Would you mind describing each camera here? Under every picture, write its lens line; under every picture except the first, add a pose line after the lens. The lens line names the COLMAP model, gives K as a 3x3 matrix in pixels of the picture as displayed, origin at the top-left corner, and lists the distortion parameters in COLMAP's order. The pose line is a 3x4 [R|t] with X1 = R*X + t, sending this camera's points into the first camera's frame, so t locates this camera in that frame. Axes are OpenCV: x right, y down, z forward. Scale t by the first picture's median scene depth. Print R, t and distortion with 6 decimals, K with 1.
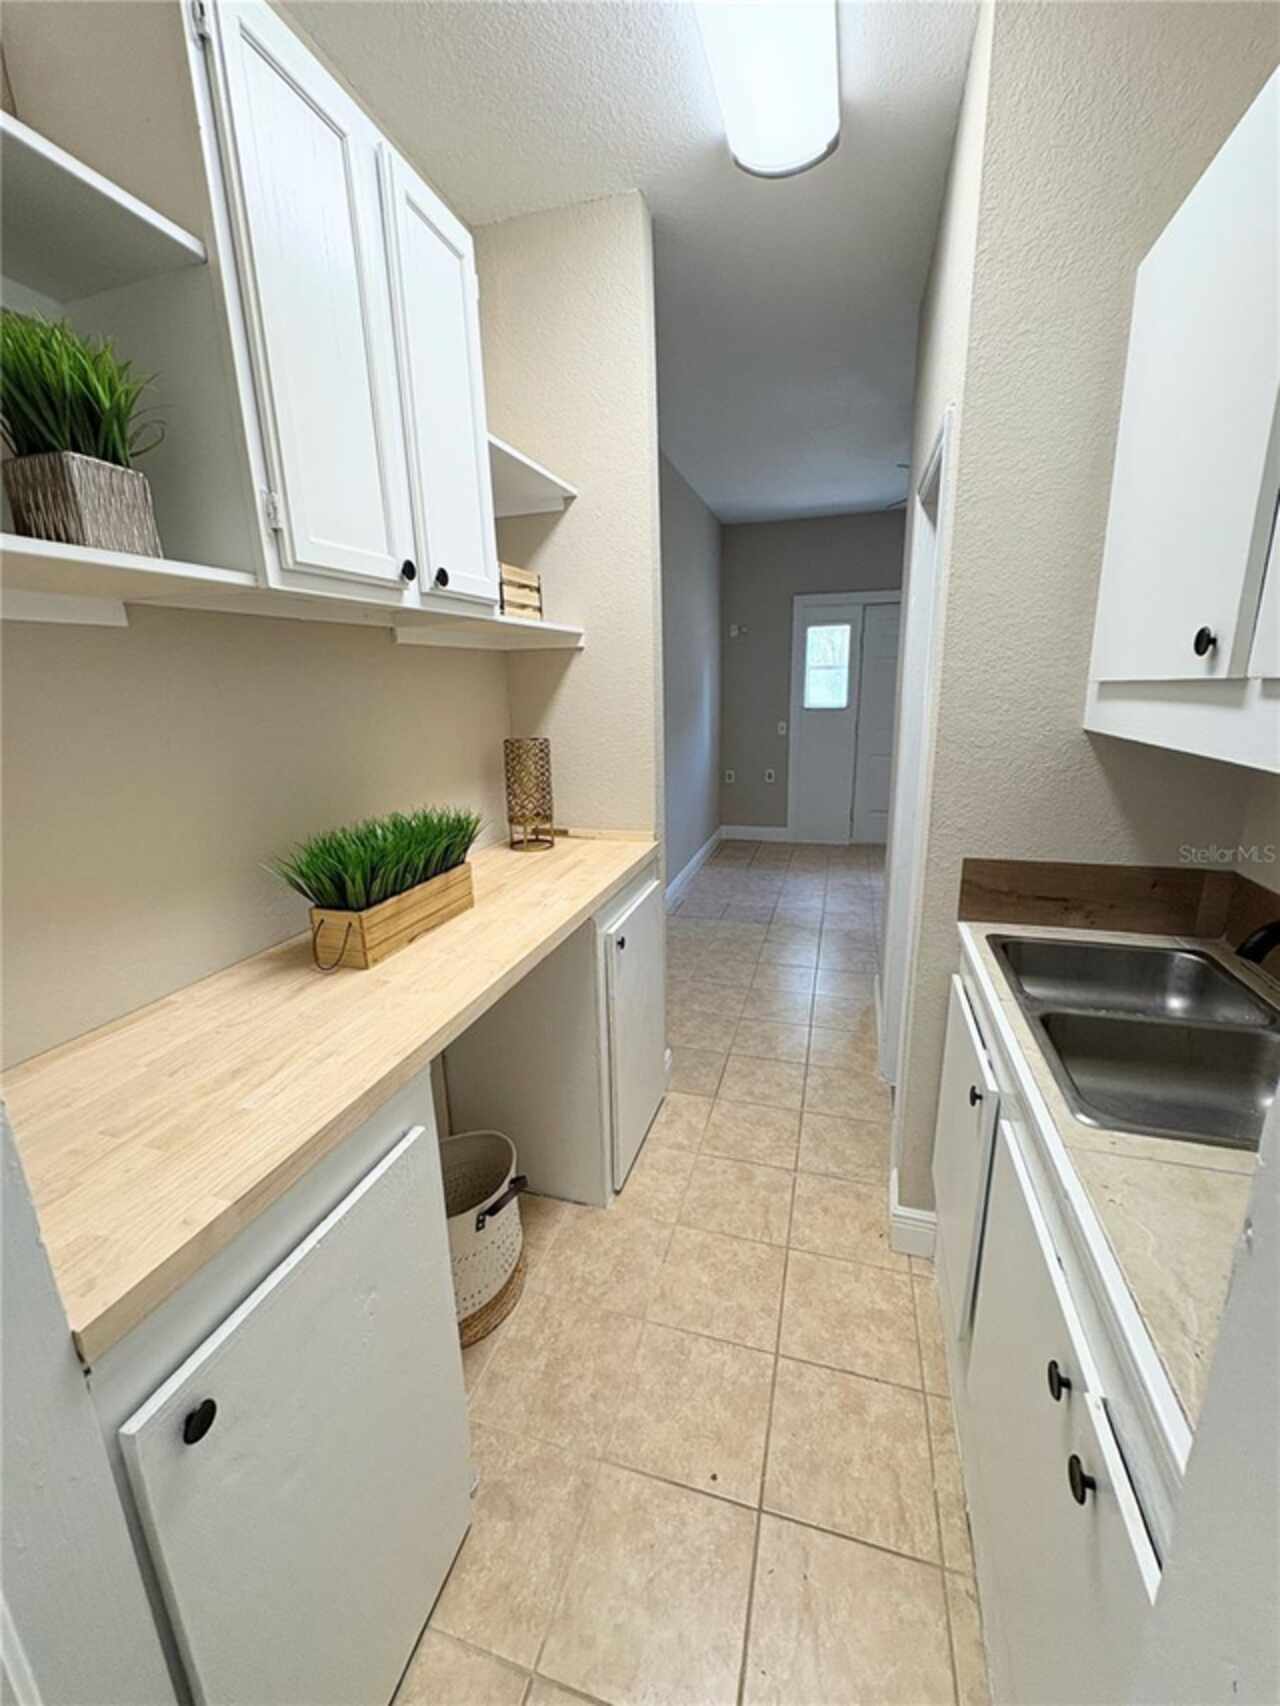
lens RADIAL K [[679.6, 0, 645.9], [0, 679.6, 857.8], [0, 0, 1]] dist [0.002707, 0.000053]
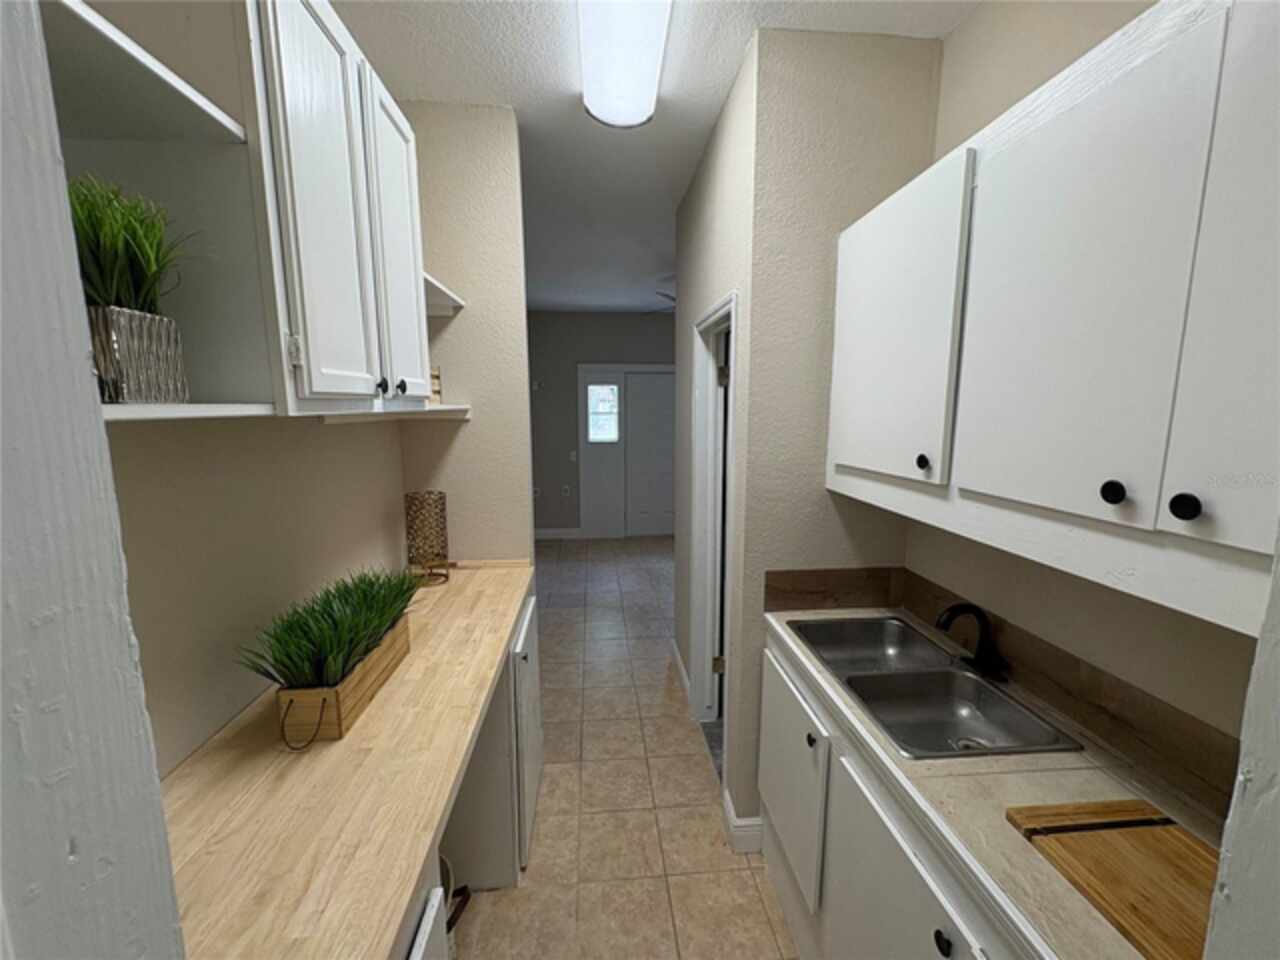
lens RADIAL K [[509.9, 0, 639.5], [0, 509.9, 482.5], [0, 0, 1]] dist [0.002707, 0.000053]
pose [[0.927047, -0.031747, 0.373598, -0.204503], [0.071768, 0.993010, -0.093703, -0.103357], [-0.368012, 0.113679, 0.922846, 0.021766]]
